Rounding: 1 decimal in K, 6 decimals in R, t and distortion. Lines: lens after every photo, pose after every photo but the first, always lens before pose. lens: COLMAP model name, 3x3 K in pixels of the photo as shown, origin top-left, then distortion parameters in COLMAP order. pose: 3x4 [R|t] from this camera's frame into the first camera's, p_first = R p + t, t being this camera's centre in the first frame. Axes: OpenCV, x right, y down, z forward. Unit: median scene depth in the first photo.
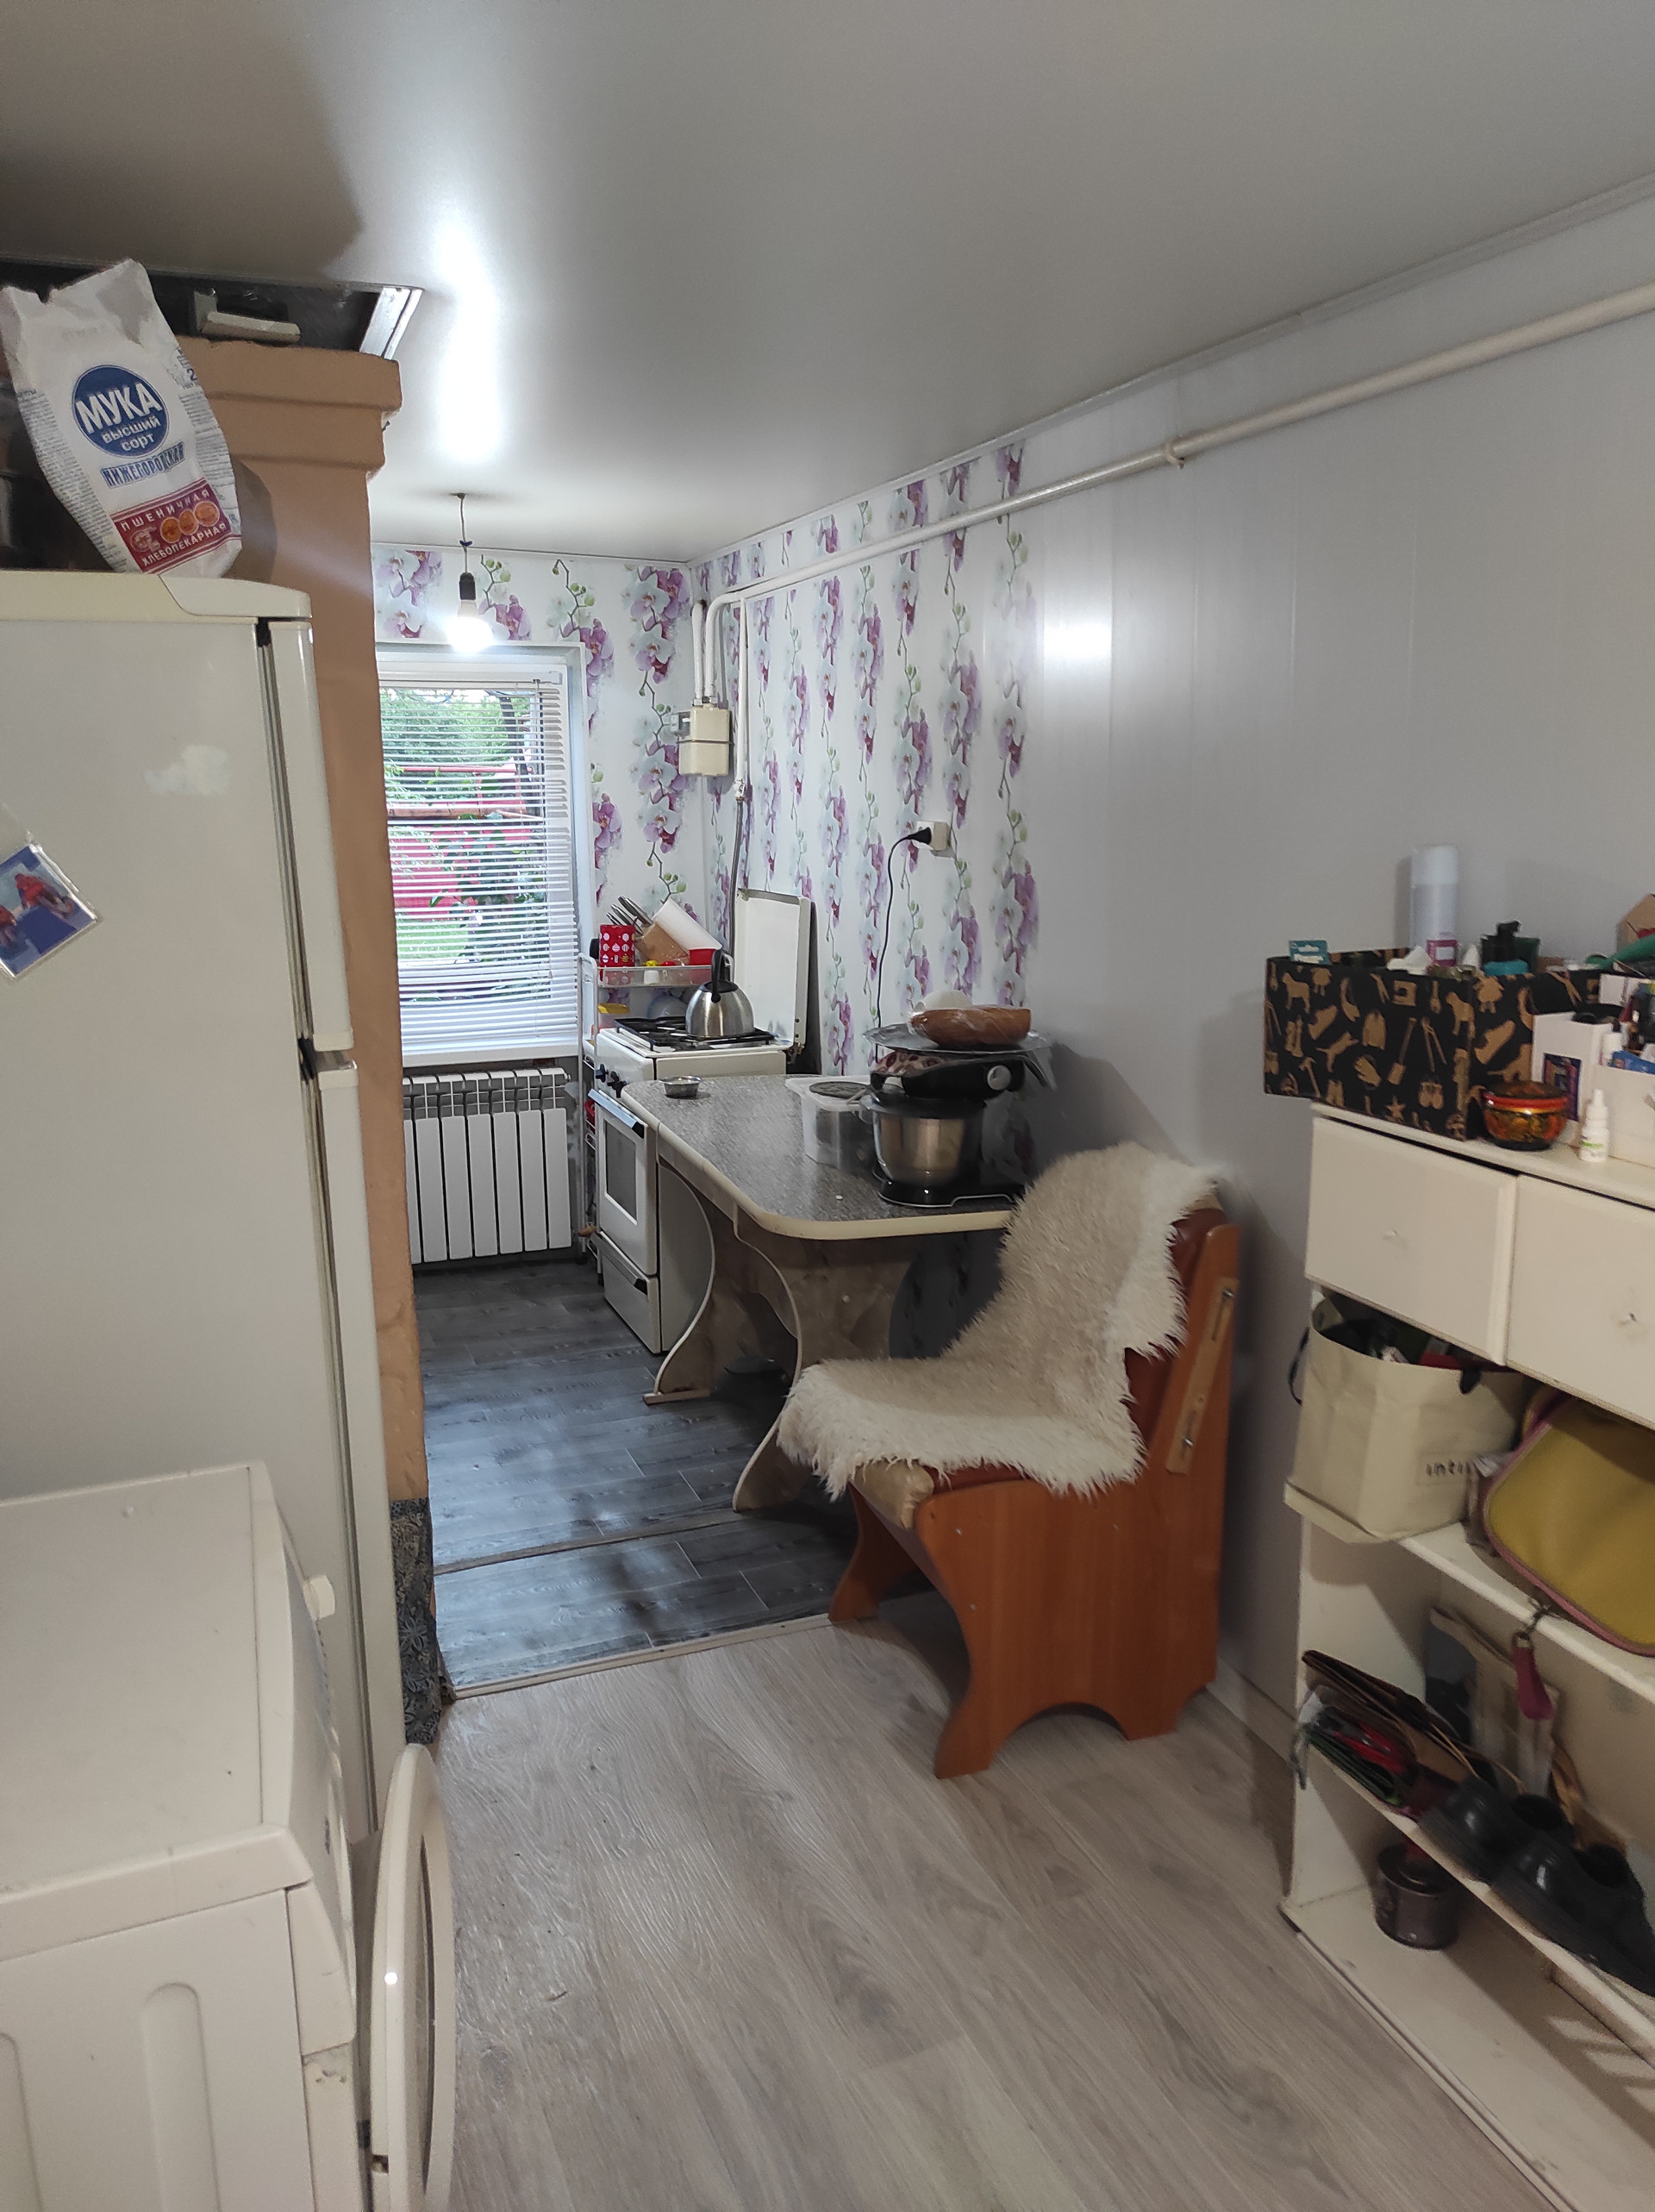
lens RADIAL K [[1618.3, 0, 829.3], [0, 1618.3, 1102.9], [0, 0, 1]] dist [0.066359, -0.071627]
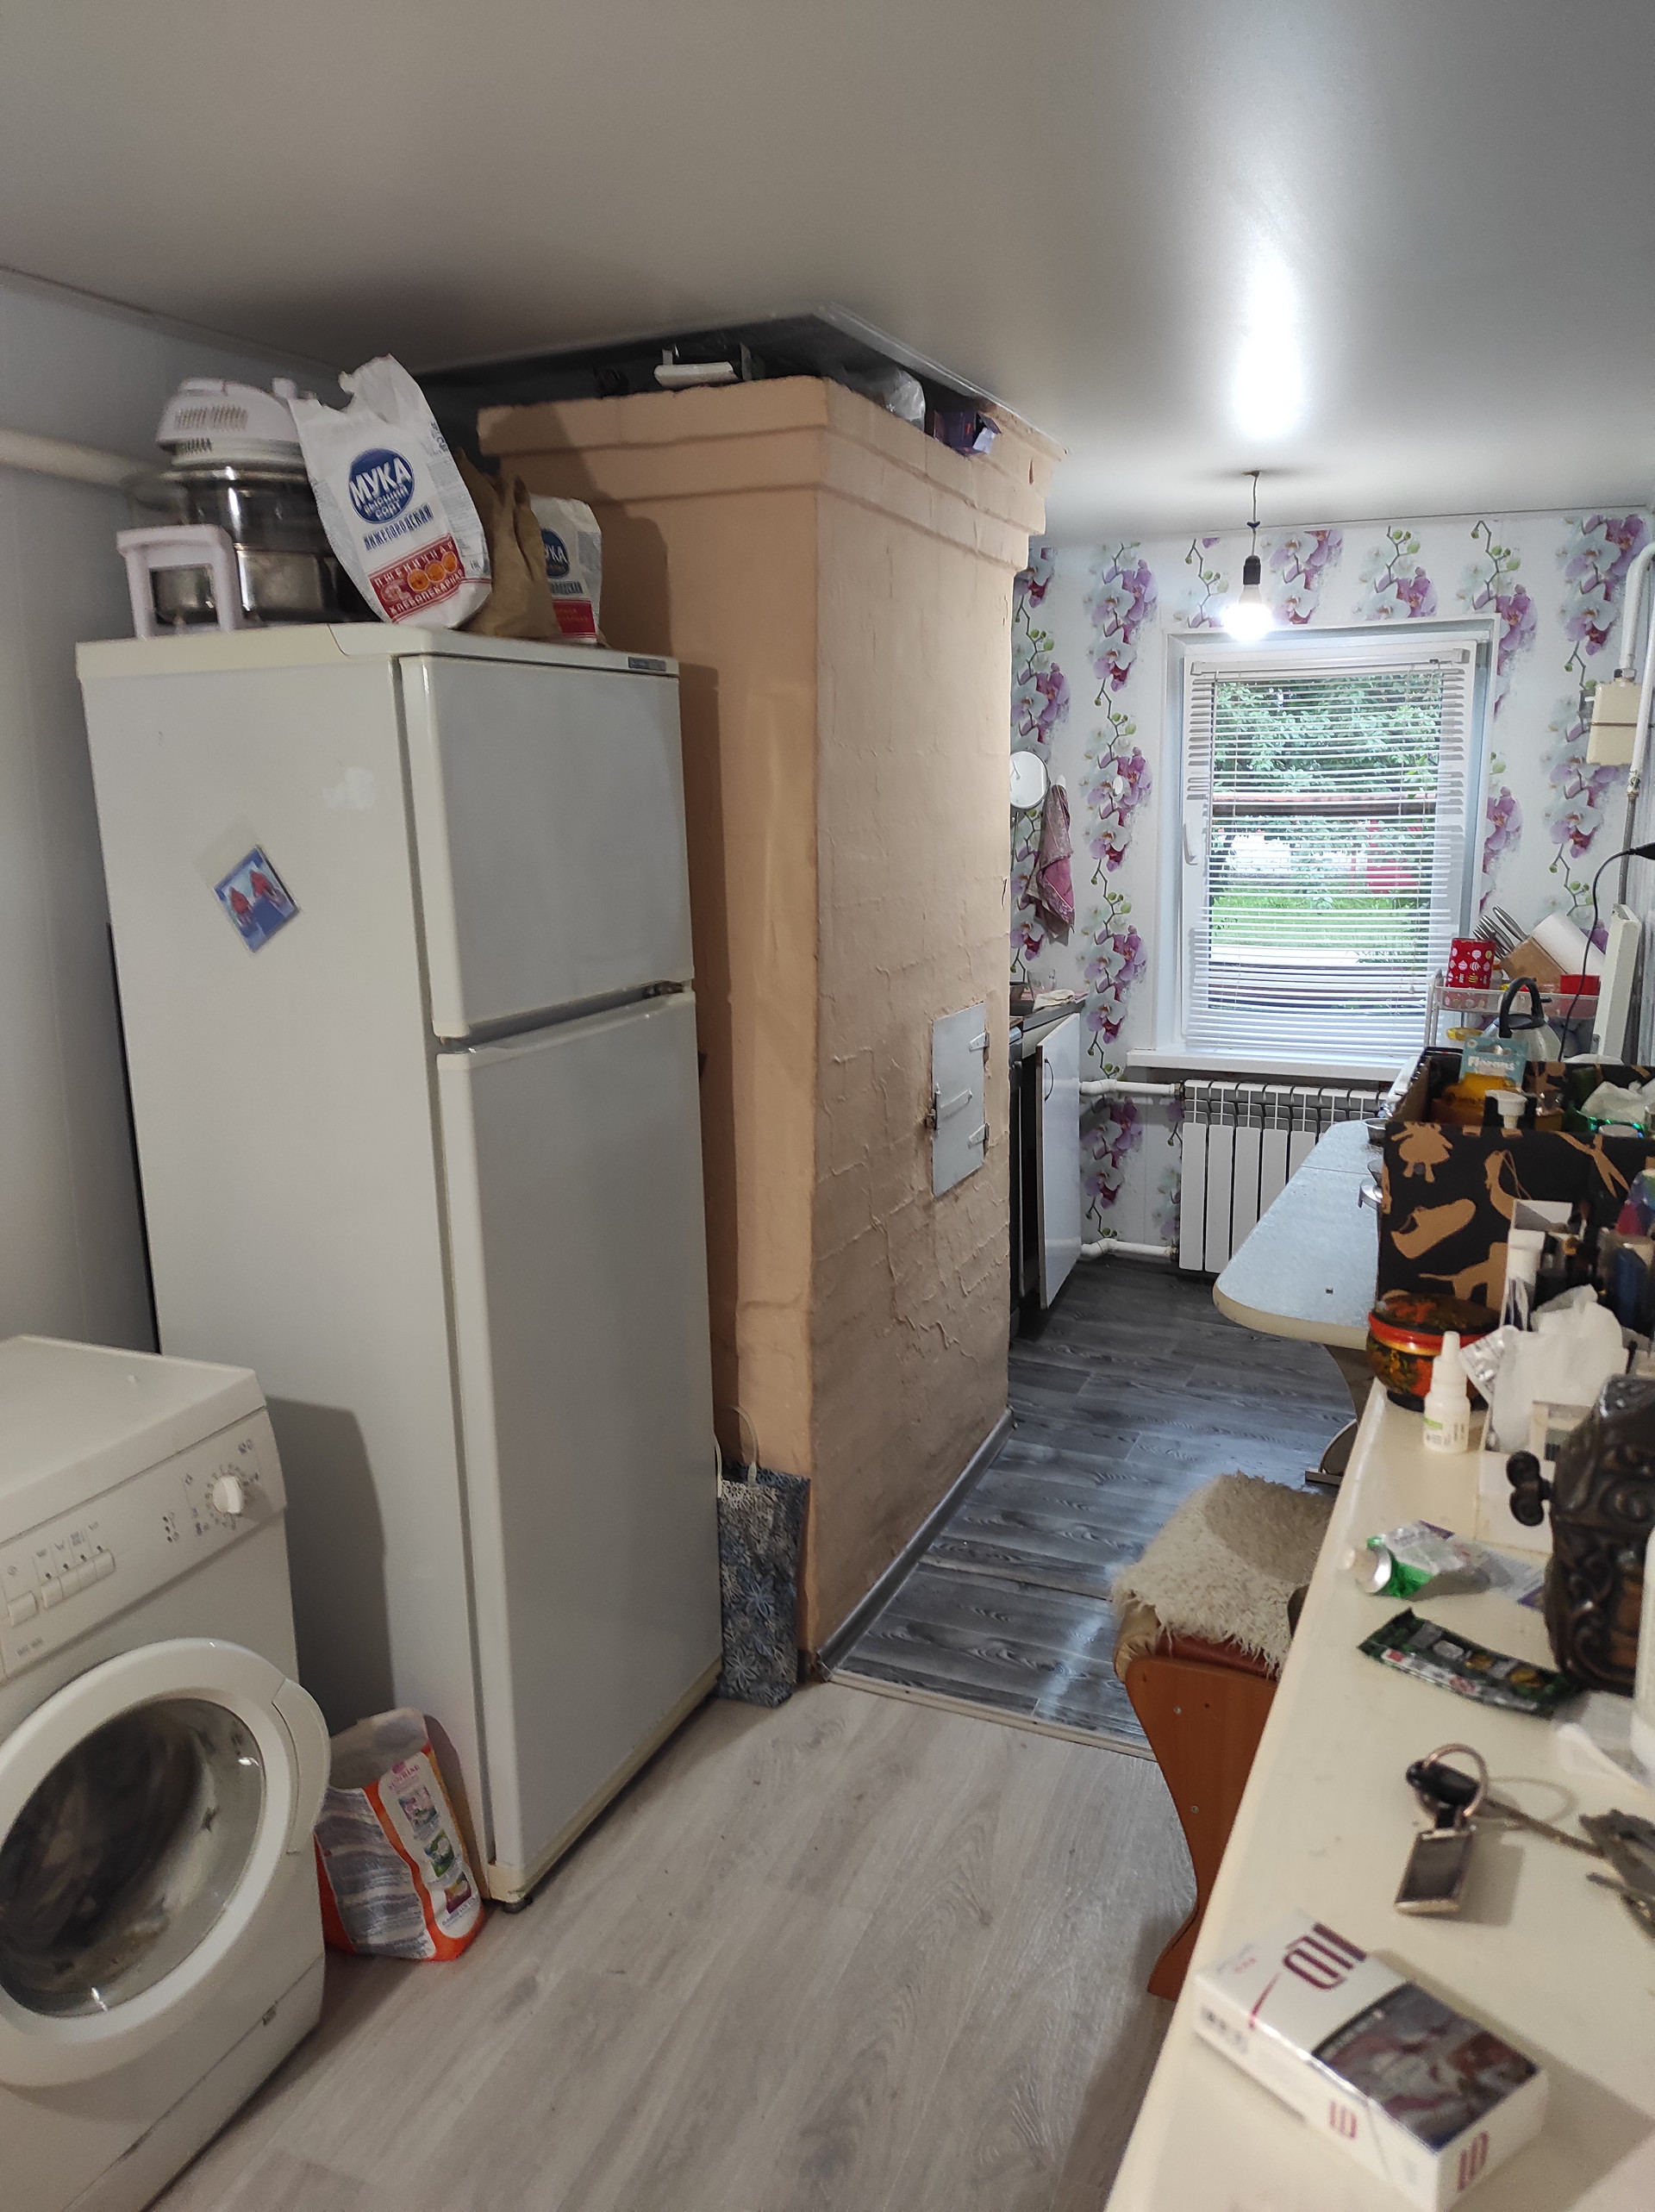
lens RADIAL K [[1618.3, 0, 829.3], [0, 1618.3, 1102.9], [0, 0, 1]] dist [0.066359, -0.071627]
pose [[0.710922, 0.138474, -0.689503, 0.607837], [-0.130967, 0.989341, 0.063656, -0.086053], [0.690969, 0.045047, 0.721480, 0.346672]]
